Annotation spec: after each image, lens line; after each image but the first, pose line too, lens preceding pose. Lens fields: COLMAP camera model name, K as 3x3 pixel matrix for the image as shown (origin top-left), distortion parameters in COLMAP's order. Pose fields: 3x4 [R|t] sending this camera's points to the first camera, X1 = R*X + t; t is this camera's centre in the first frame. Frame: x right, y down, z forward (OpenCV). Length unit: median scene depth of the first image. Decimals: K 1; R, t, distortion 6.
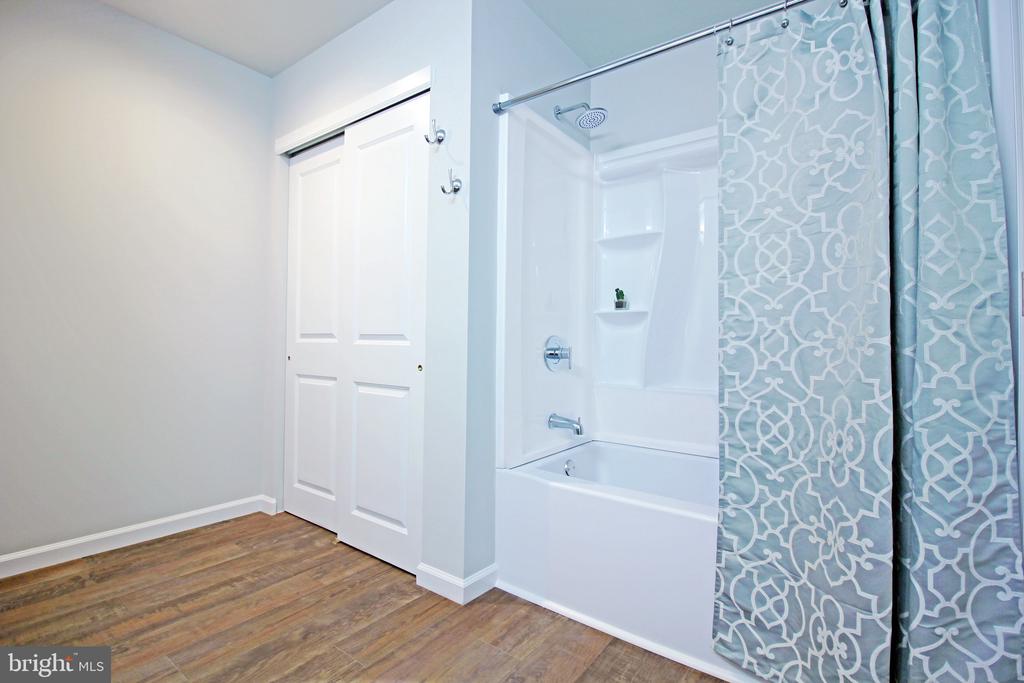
lens RADIAL K [[475.6, 0, 514.2], [0, 475.6, 337.5], [0, 0, 1]] dist [-0.000179, -0.013532]
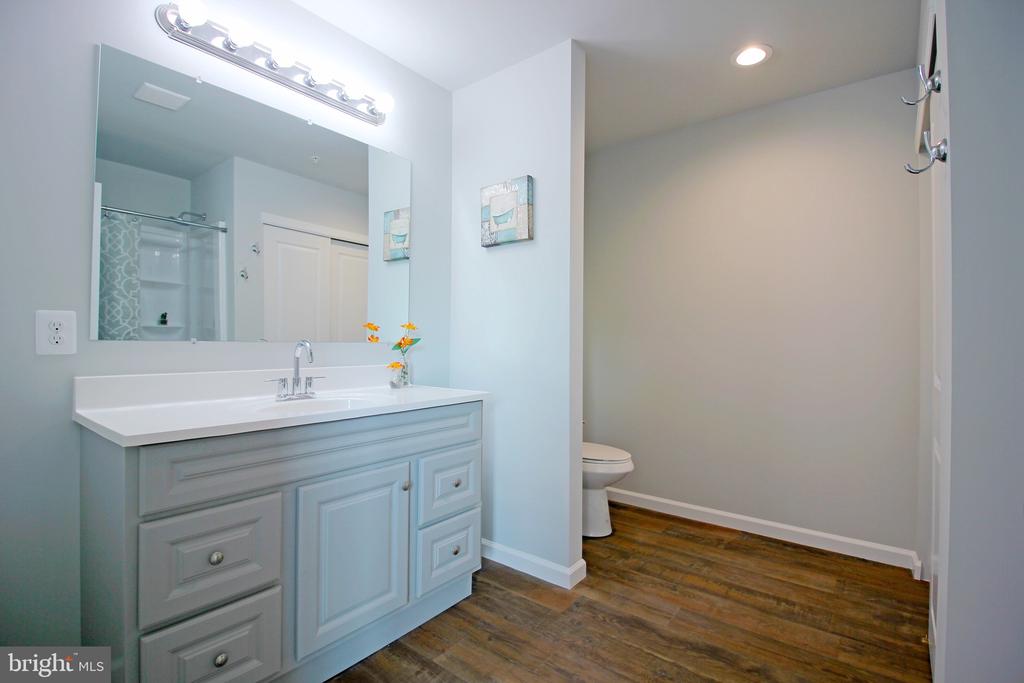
lens RADIAL K [[475.6, 0, 514.2], [0, 475.6, 337.5], [0, 0, 1]] dist [-0.000179, -0.013532]
pose [[-0.023849, -0.025556, -0.999389, 0.463612], [-0.005686, 0.999661, -0.025427, -0.039816], [0.999699, 0.005076, -0.023986, 0.399982]]
